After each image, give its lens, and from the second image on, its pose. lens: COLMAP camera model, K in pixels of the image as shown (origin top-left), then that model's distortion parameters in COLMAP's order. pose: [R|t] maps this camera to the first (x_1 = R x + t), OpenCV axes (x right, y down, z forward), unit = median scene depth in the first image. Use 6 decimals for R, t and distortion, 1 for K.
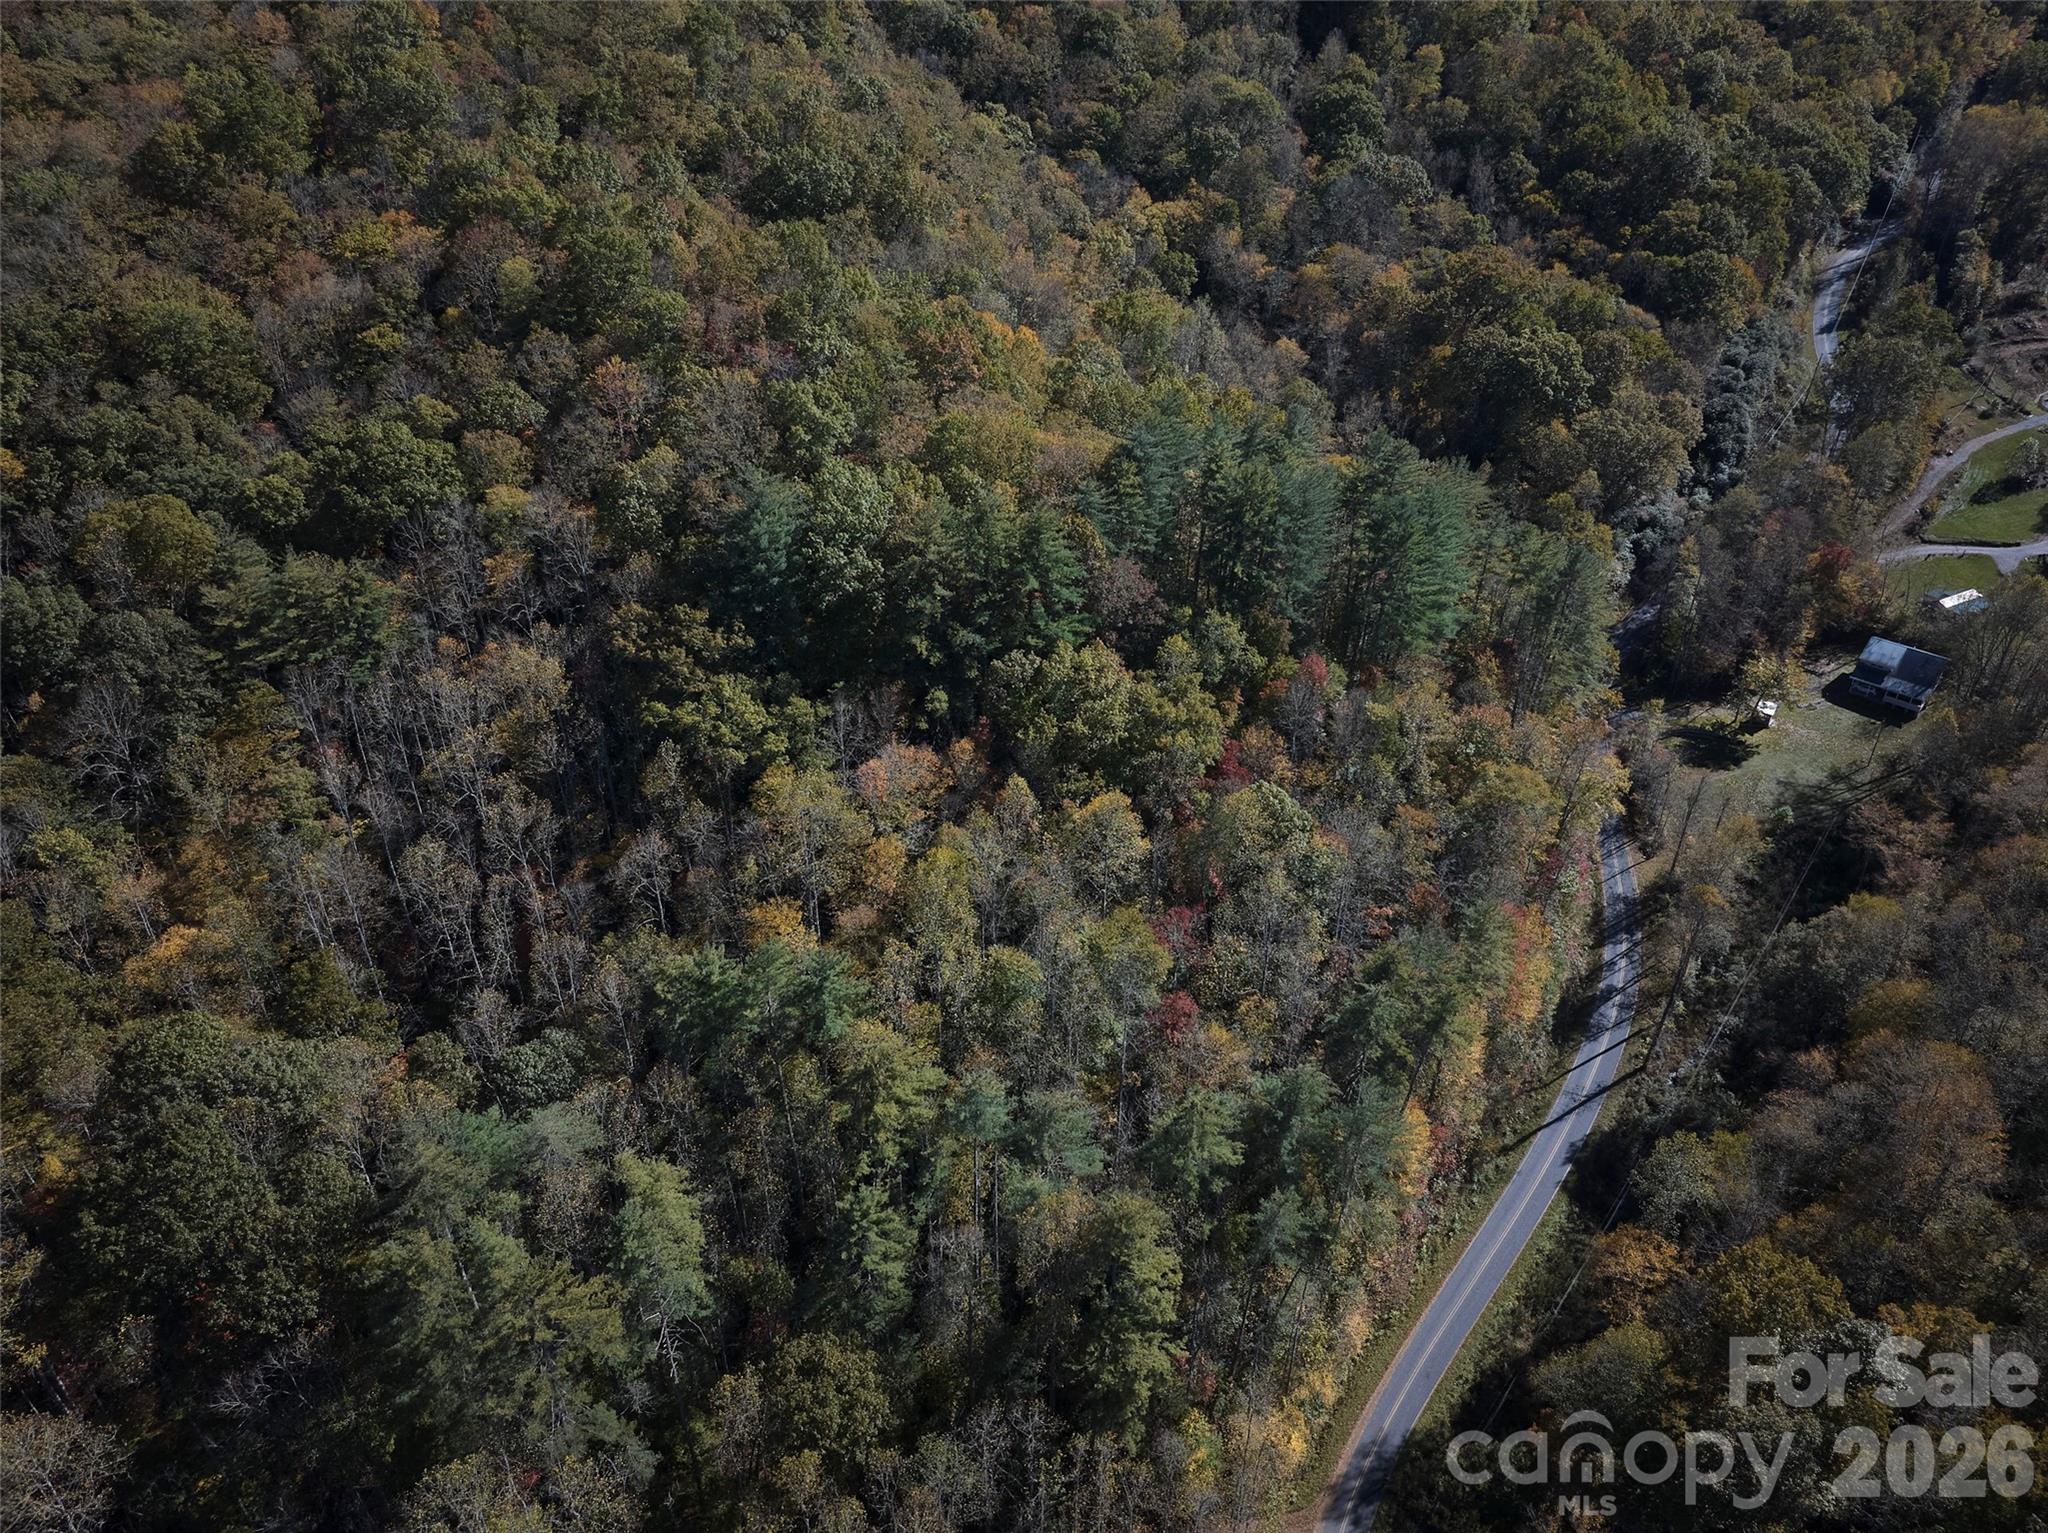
lens RADIAL K [[1445.4, 0, 1022.4], [0, 1445.4, 763.7], [0, 0, 1]] dist [-0.051159, 0.023409]
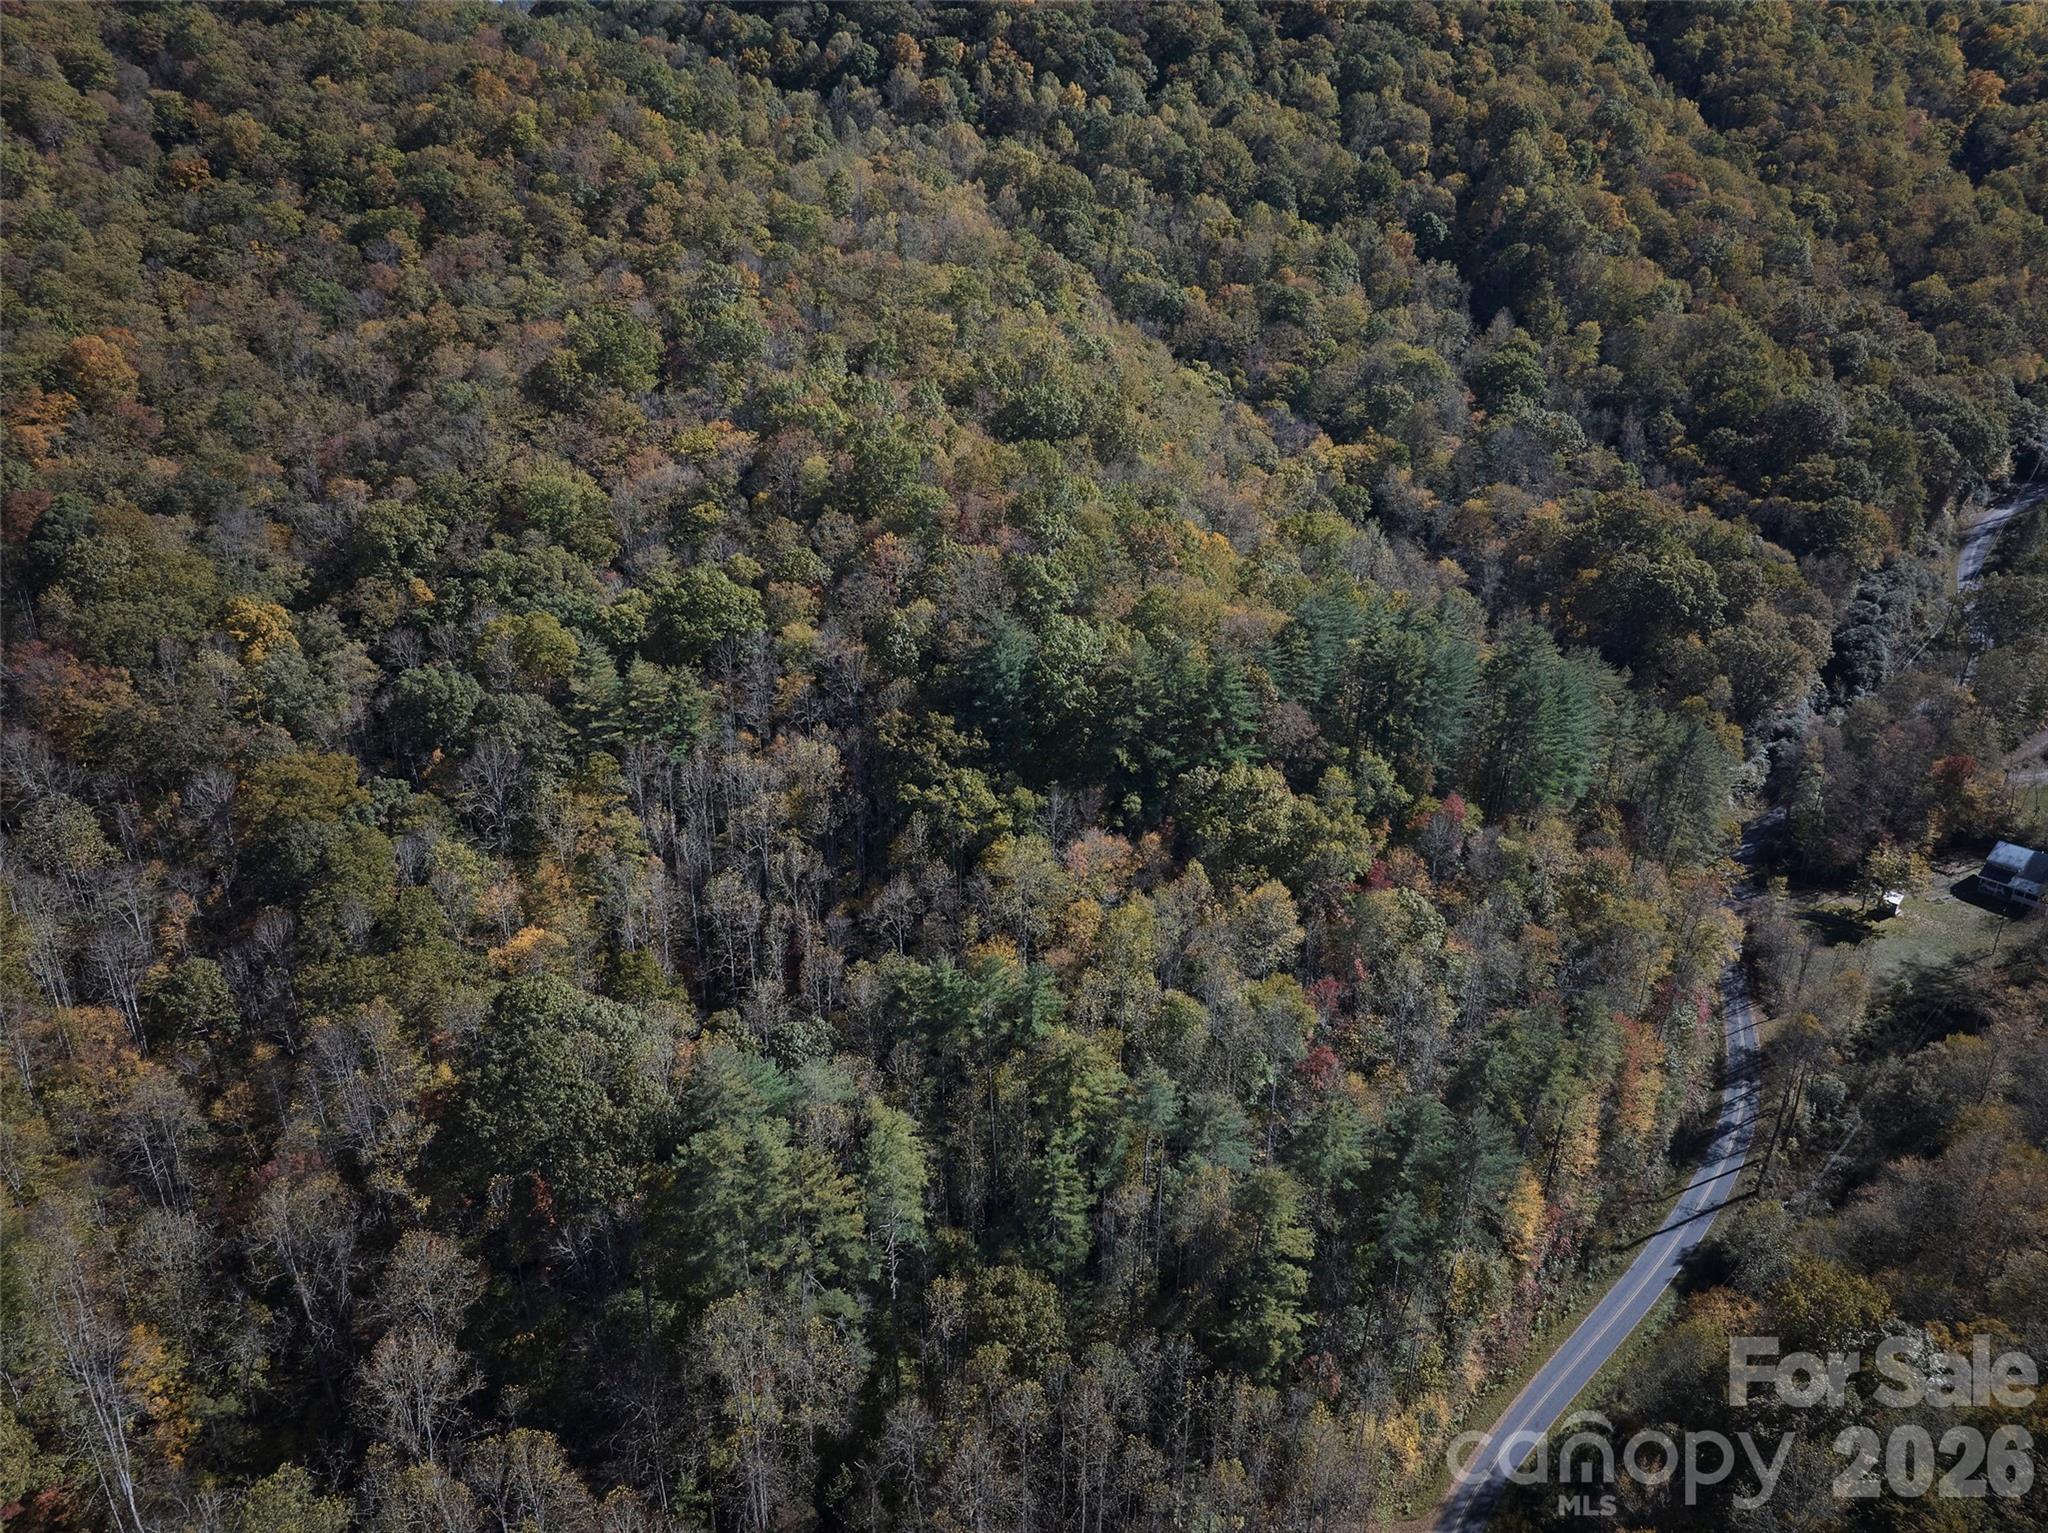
lens RADIAL K [[1445.4, 0, 1018.4], [0, 1445.4, 770.9], [0, 0, 1]] dist [-0.051159, 0.023409]
pose [[0.990684, 0.053376, -0.125282, -0.002989], [-0.073772, 0.983652, -0.164278, 0.120286], [0.114465, 0.171990, 0.978426, -0.183930]]
